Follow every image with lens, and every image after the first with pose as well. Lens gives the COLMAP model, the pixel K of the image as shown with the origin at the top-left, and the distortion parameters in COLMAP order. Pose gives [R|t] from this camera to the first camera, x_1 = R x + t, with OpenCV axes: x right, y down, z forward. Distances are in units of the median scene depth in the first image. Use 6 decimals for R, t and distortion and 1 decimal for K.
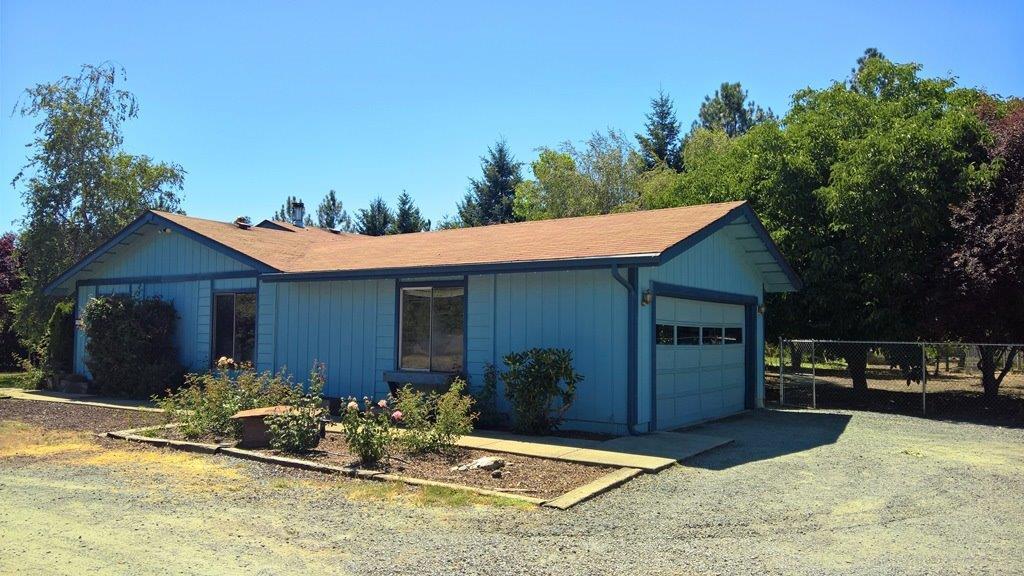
lens RADIAL K [[756.4, 0, 512.0], [0, 756.4, 288.0], [0, 0, 1]] dist [0.038955, -0.048977]
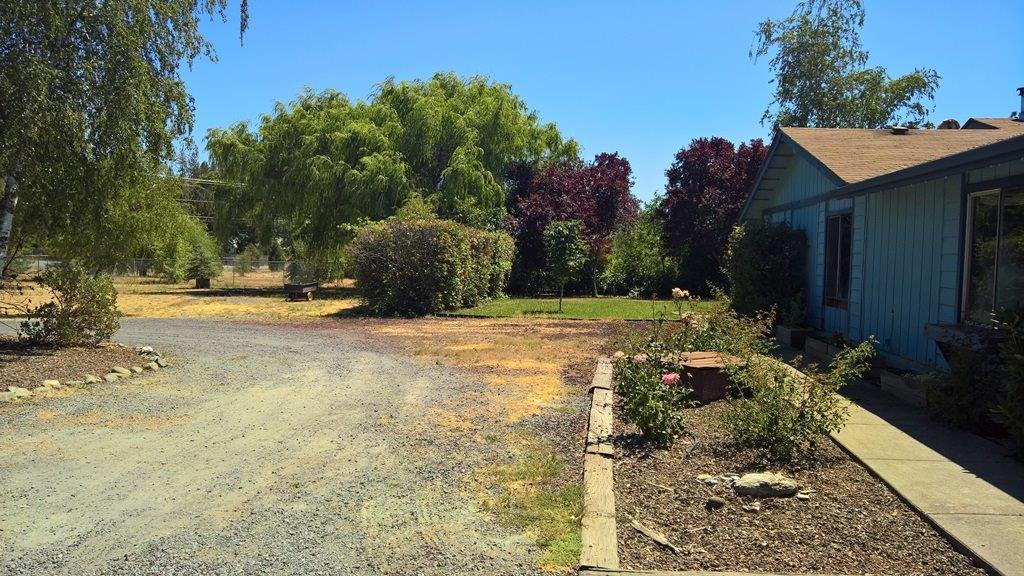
lens RADIAL K [[749.2, 0, 510.0], [0, 749.2, 302.6], [0, 0, 1]] dist [0.005206, 0.000929]
pose [[0.443759, 0.059216, -0.894187, 0.273409], [0.034720, 0.995929, 0.083184, 0.027655], [0.895473, -0.067960, 0.439897, 0.423170]]
